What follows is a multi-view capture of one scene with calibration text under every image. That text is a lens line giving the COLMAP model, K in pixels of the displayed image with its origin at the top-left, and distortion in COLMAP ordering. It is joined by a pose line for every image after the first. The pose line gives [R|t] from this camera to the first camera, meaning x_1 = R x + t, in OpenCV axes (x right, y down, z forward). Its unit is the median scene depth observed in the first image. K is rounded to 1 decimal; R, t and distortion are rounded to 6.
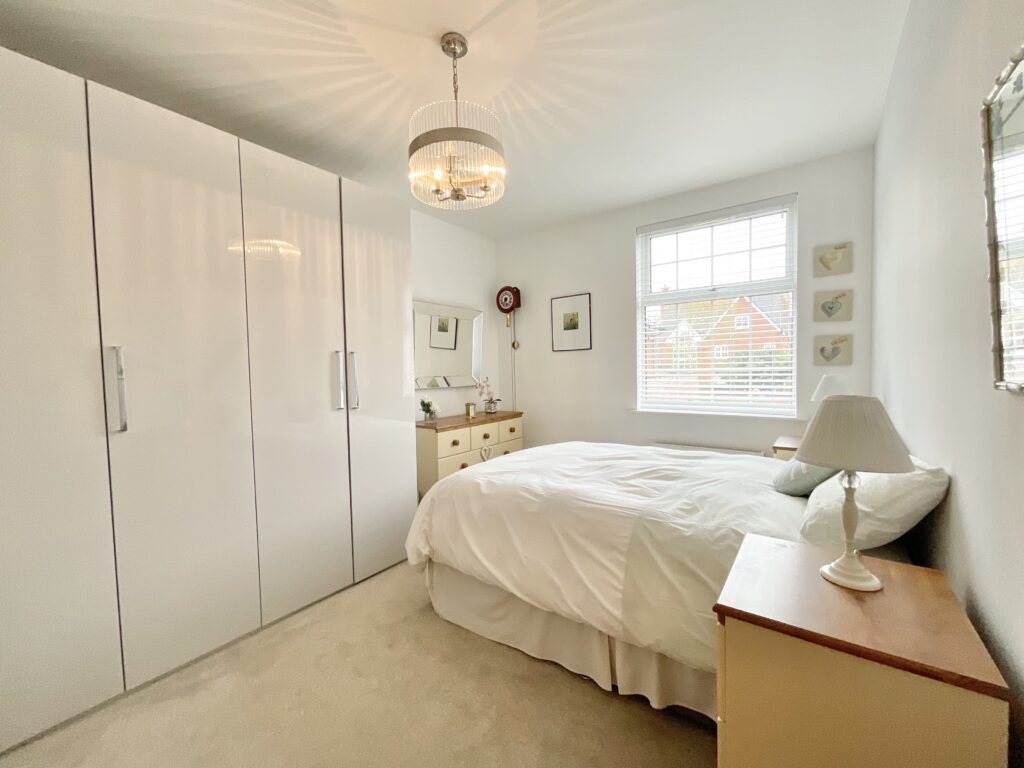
lens RADIAL K [[417.5, 0, 512.0], [0, 417.5, 384.0], [0, 0, 1]] dist [0.000883, 0.000064]
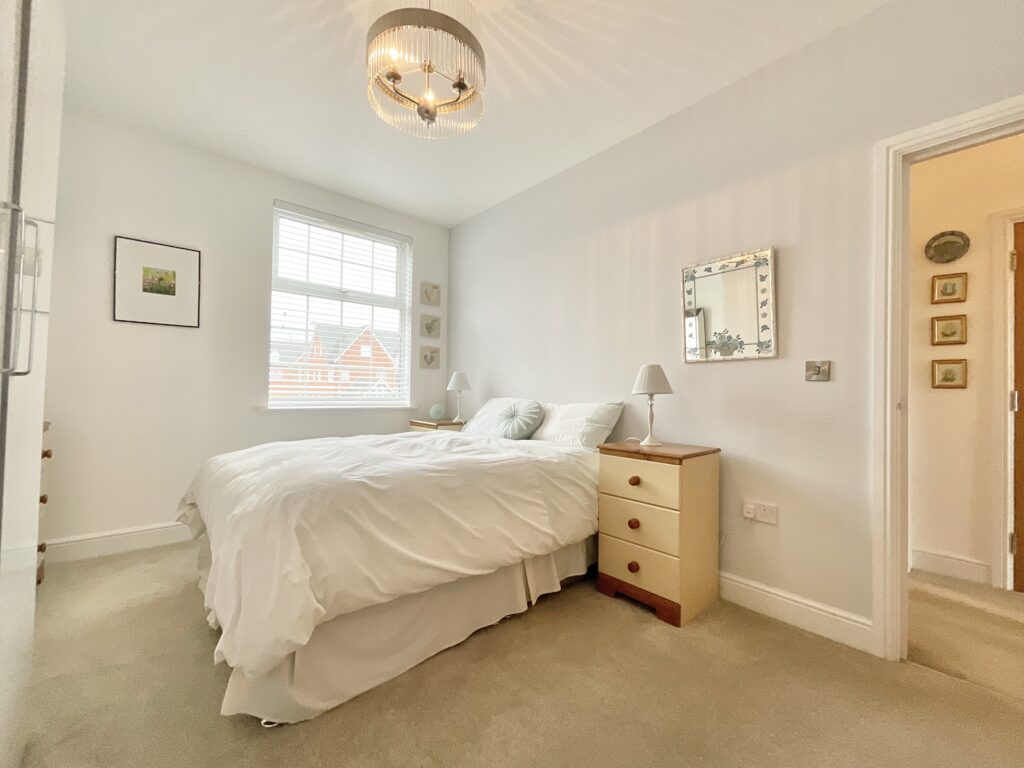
lens RADIAL K [[417.5, 0, 512.0], [0, 417.5, 384.0], [0, 0, 1]] dist [0.000883, 0.000064]
pose [[0.201791, 0.041467, 0.978550, -0.564953], [0.016710, 0.998812, -0.045771, 0.078998], [-0.979286, 0.025588, 0.200859, 0.447303]]
